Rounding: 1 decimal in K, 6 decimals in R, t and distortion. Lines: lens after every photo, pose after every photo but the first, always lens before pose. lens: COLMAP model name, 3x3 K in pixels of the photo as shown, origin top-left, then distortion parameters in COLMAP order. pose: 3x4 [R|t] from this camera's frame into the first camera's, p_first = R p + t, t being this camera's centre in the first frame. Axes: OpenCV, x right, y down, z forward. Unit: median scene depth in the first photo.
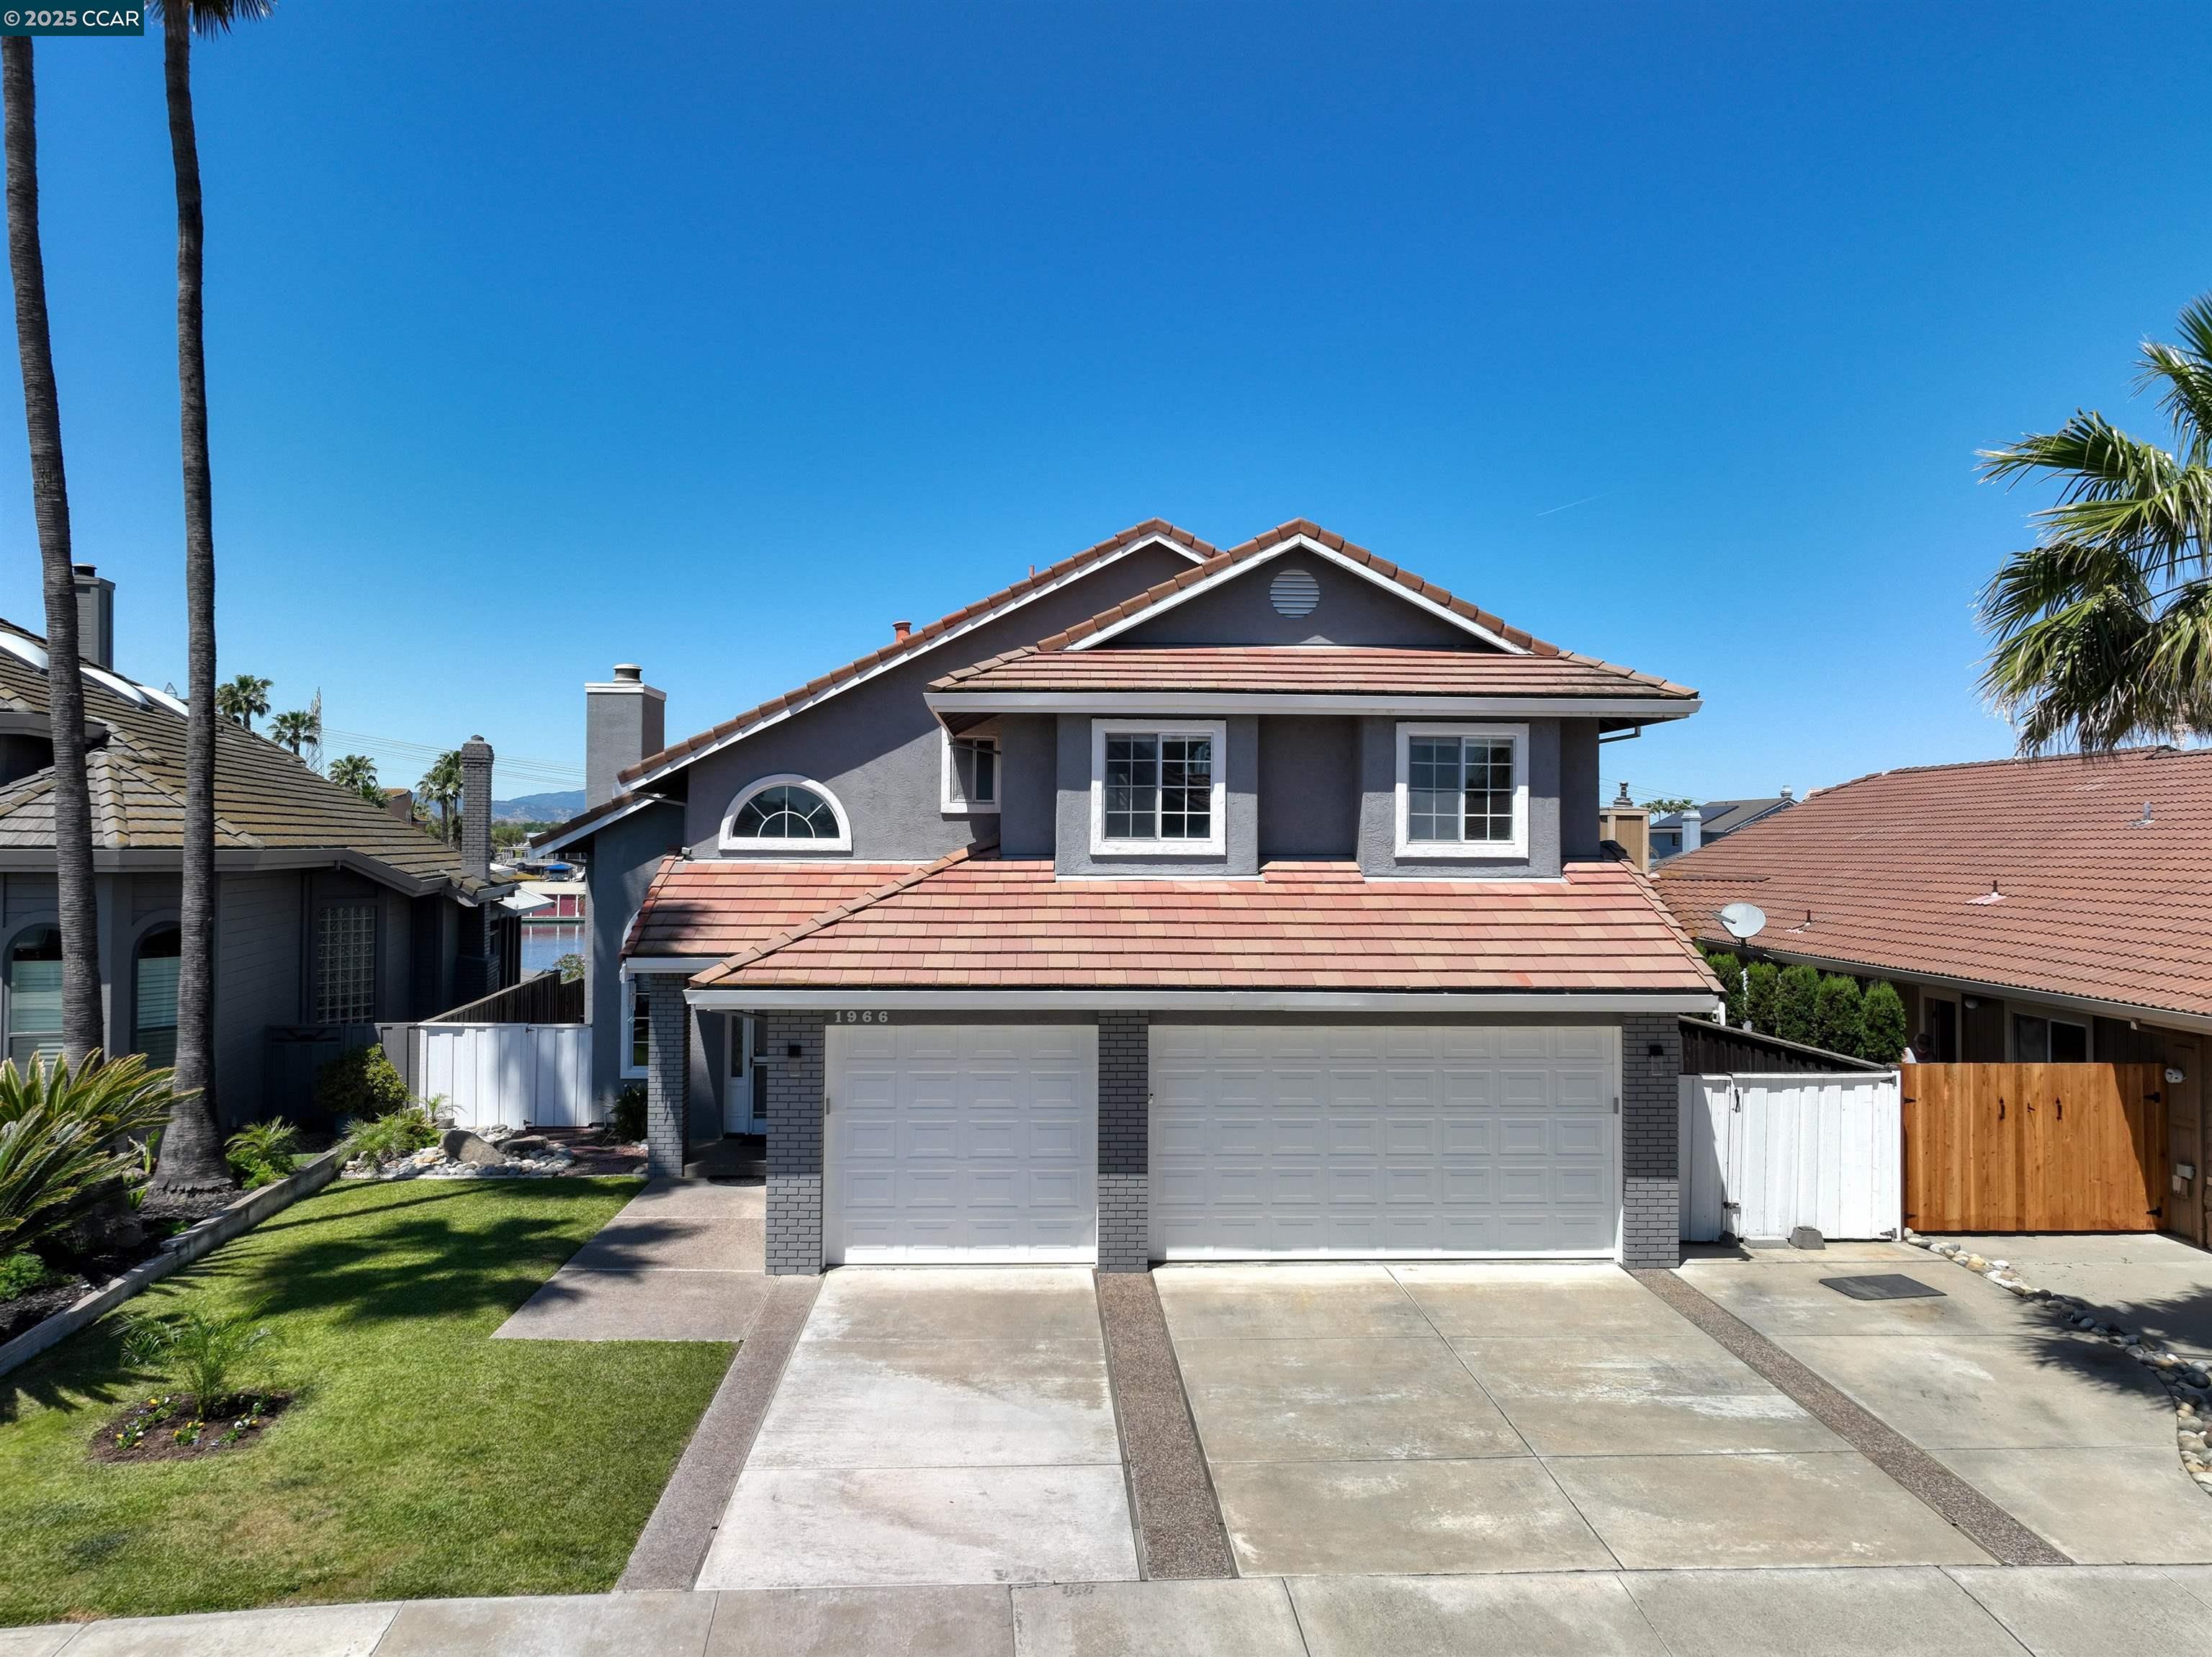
lens RADIAL K [[1564.9, 0, 1108.3], [0, 1564.9, 825.6], [0, 0, 1]] dist [-0.001947, 0.019970]
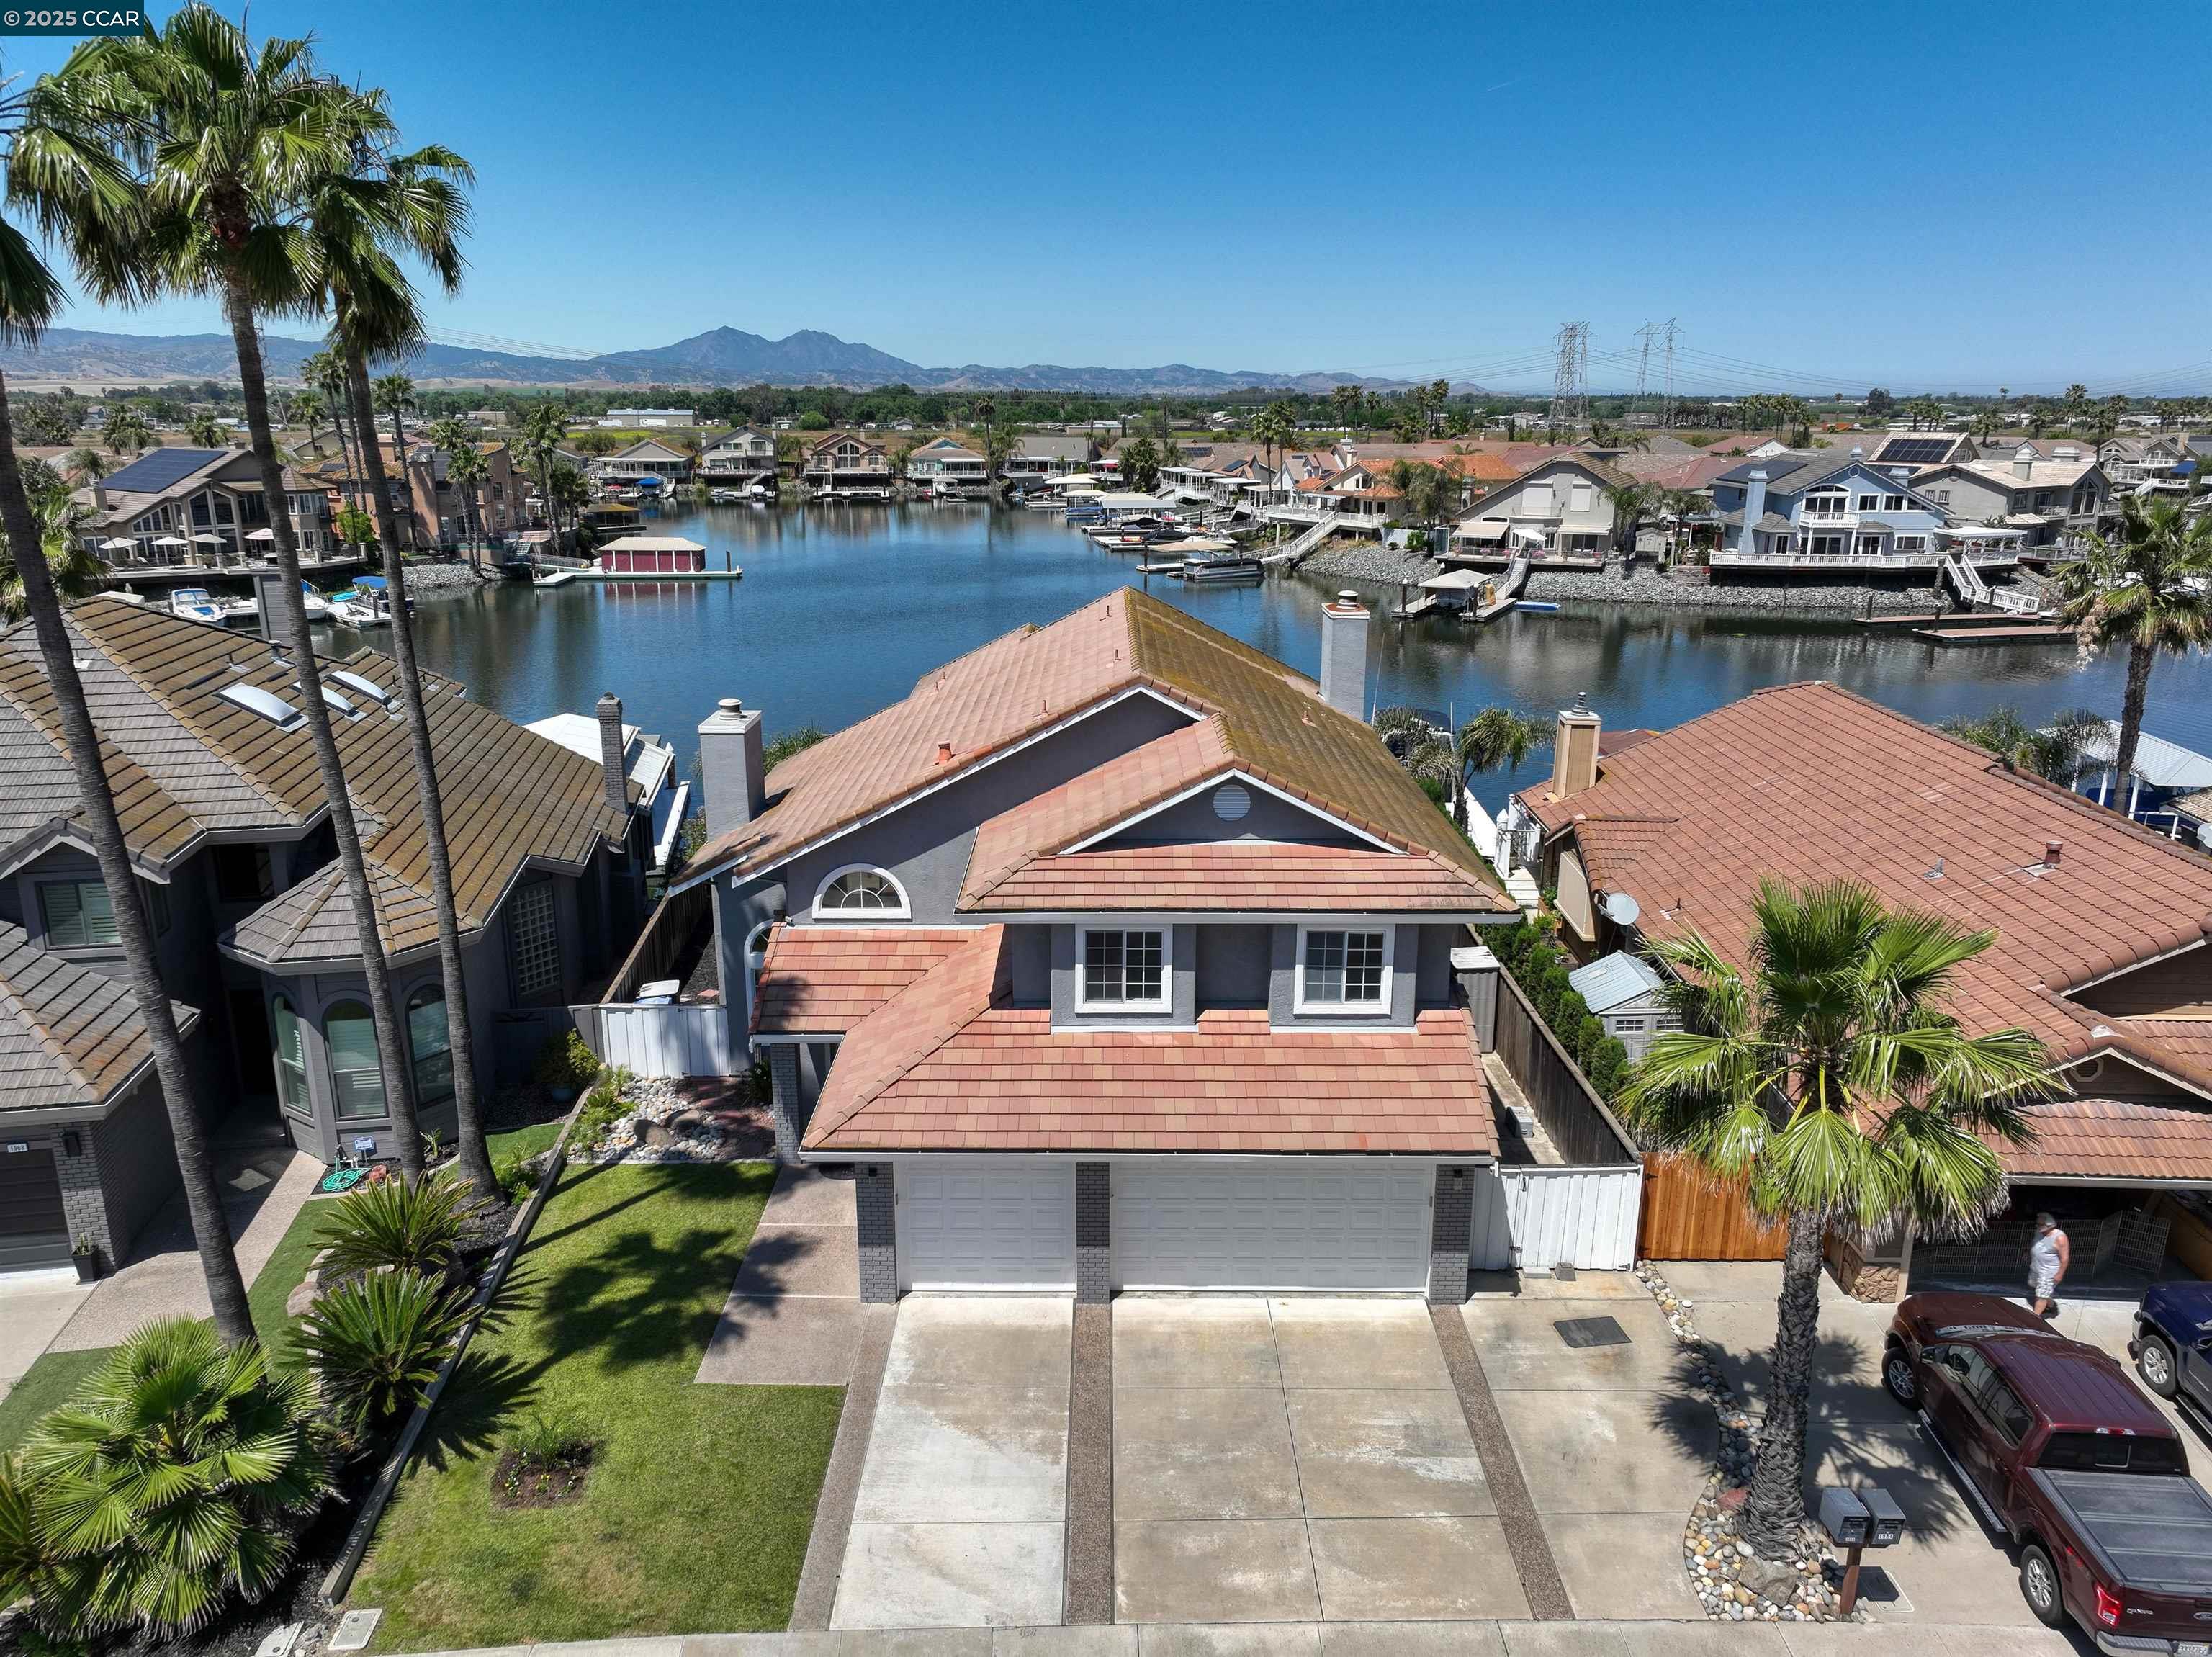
lens RADIAL K [[1540.2, 0, 1113.7], [0, 1540.2, 830.5], [0, 0, 1]] dist [0.001841, 0.004181]
pose [[0.998630, 0.009913, -0.051370, 0.100976], [0.004669, 0.961083, 0.276219, -0.568824], [0.052109, -0.276081, 0.959721, -0.310209]]
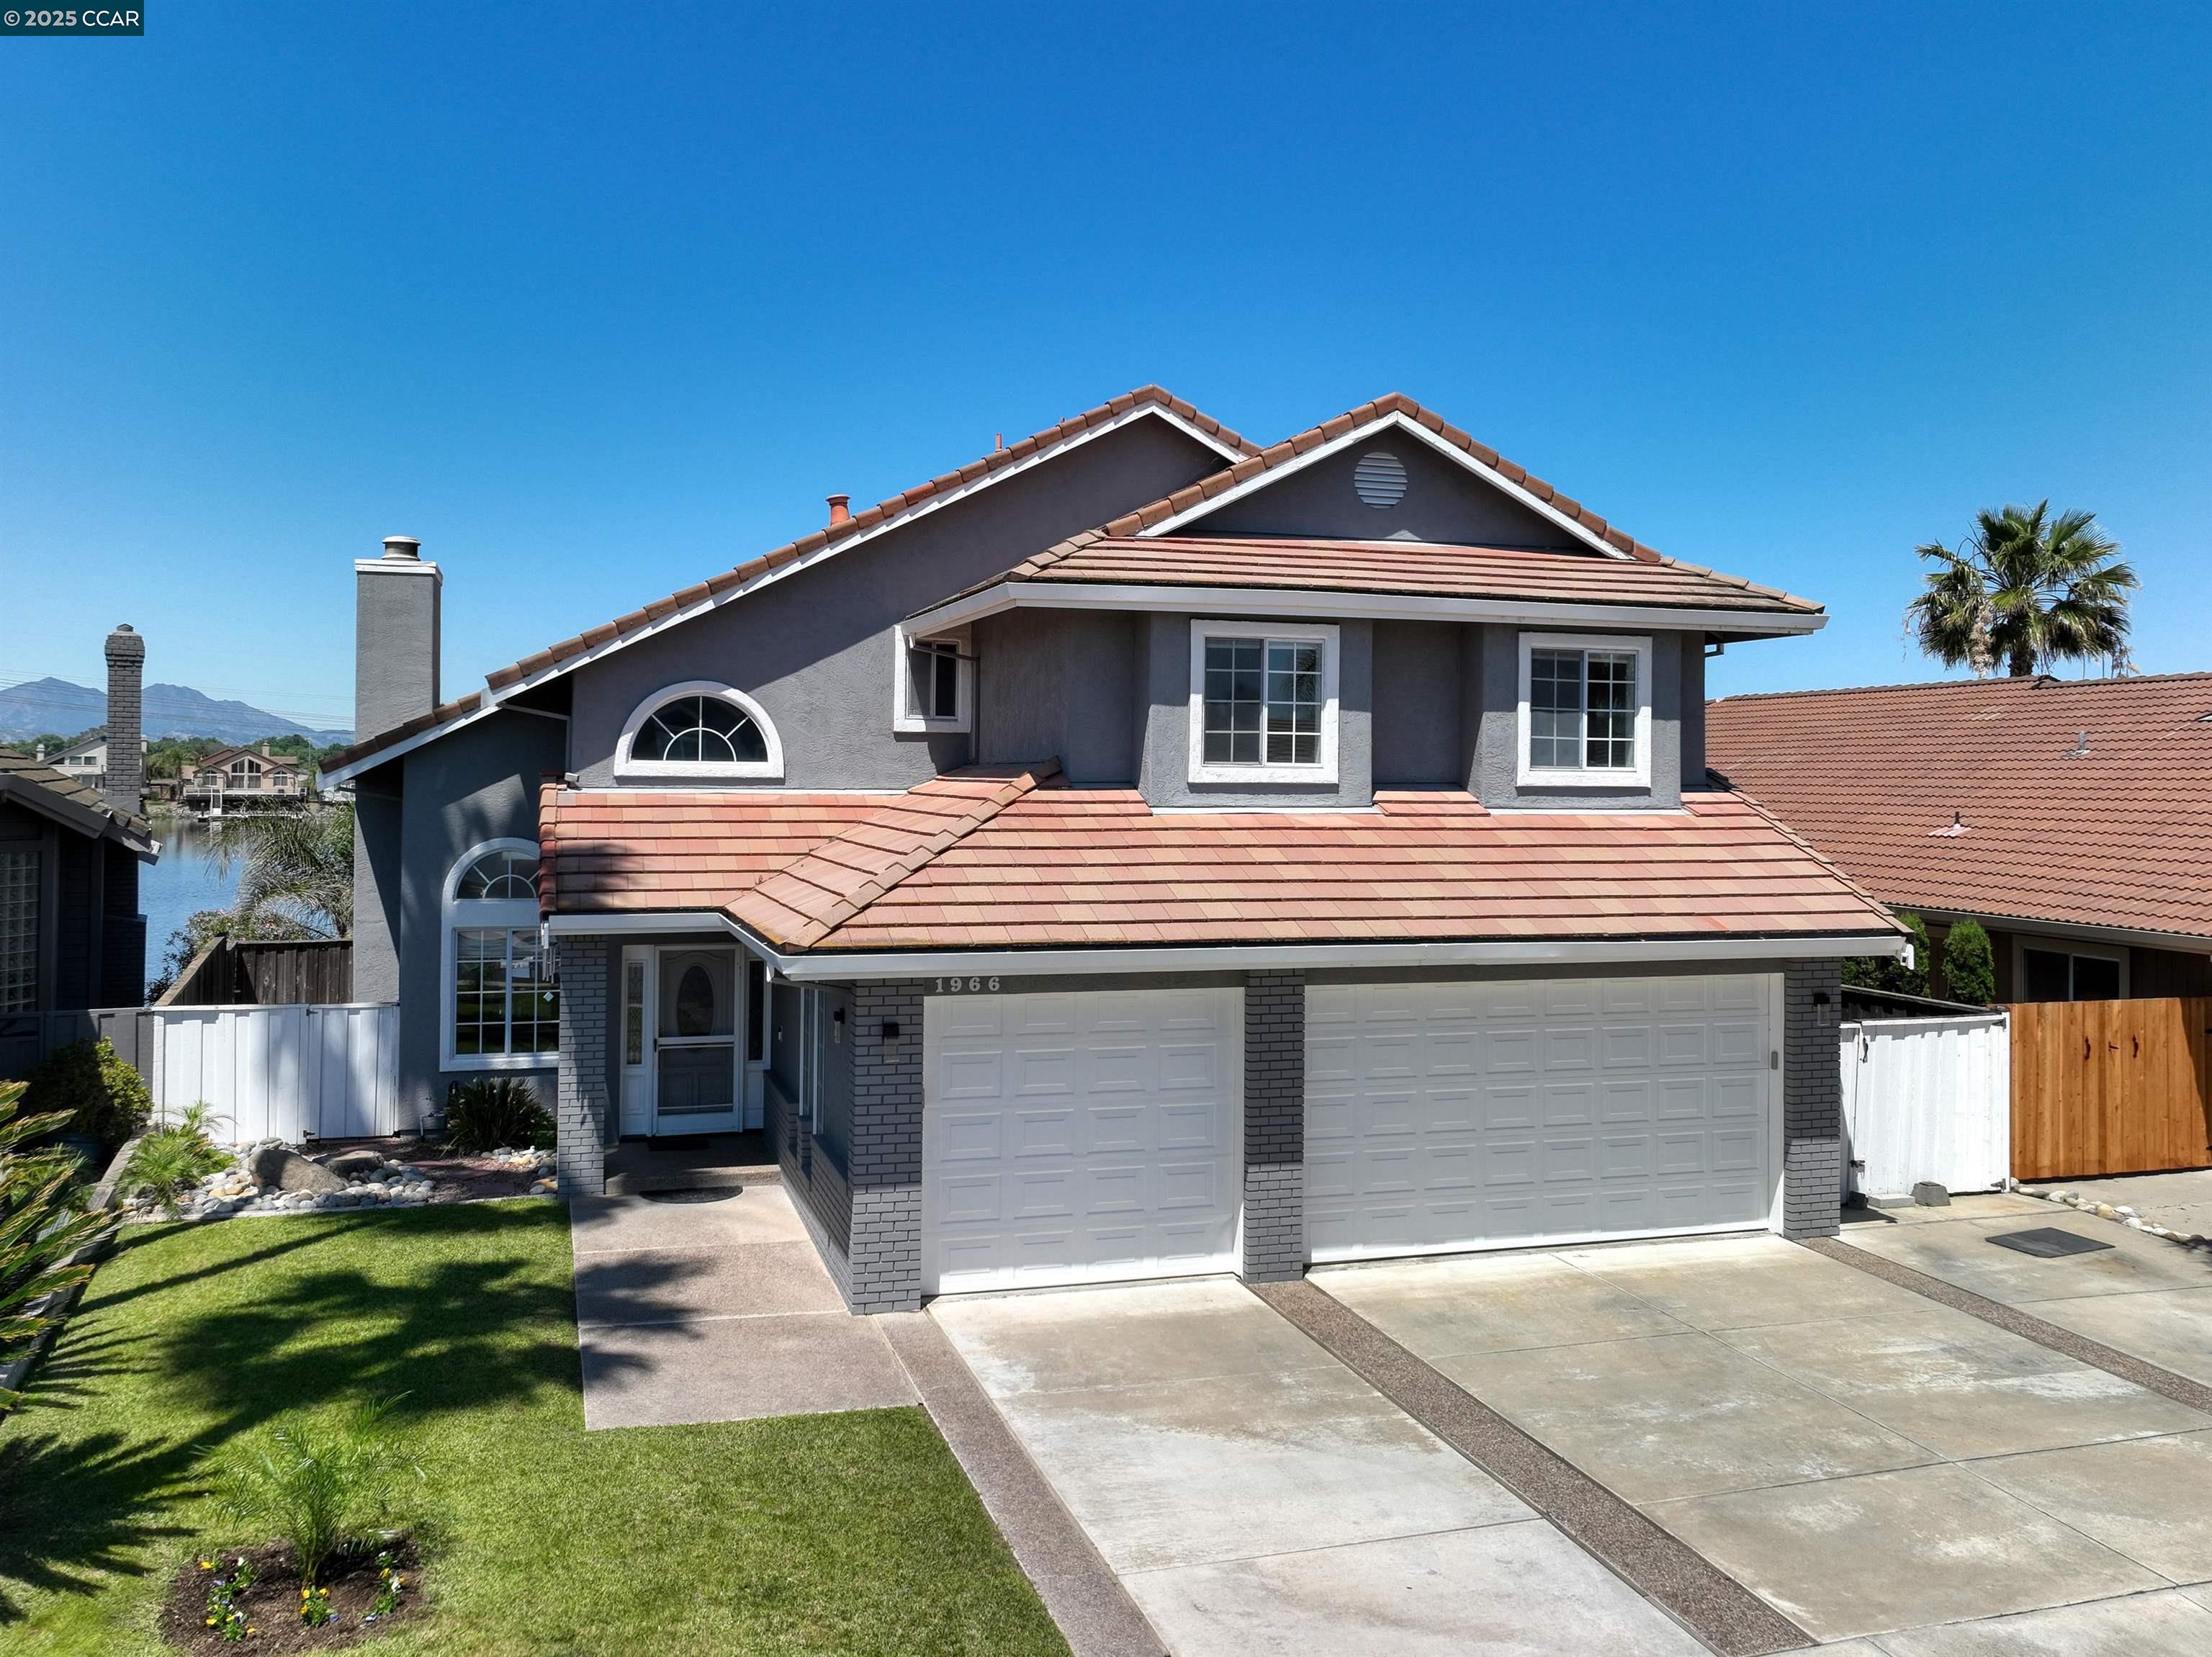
lens RADIAL K [[1769.0, 0, 1110.1], [0, 1769.0, 767.4], [0, 0, 1]] dist [0.000252, 0.016802]
pose [[0.968672, 0.004082, 0.248309, -0.310647], [-0.006059, 0.999956, 0.007195, 0.004392], [-0.248269, -0.008474, 0.968654, 0.107524]]
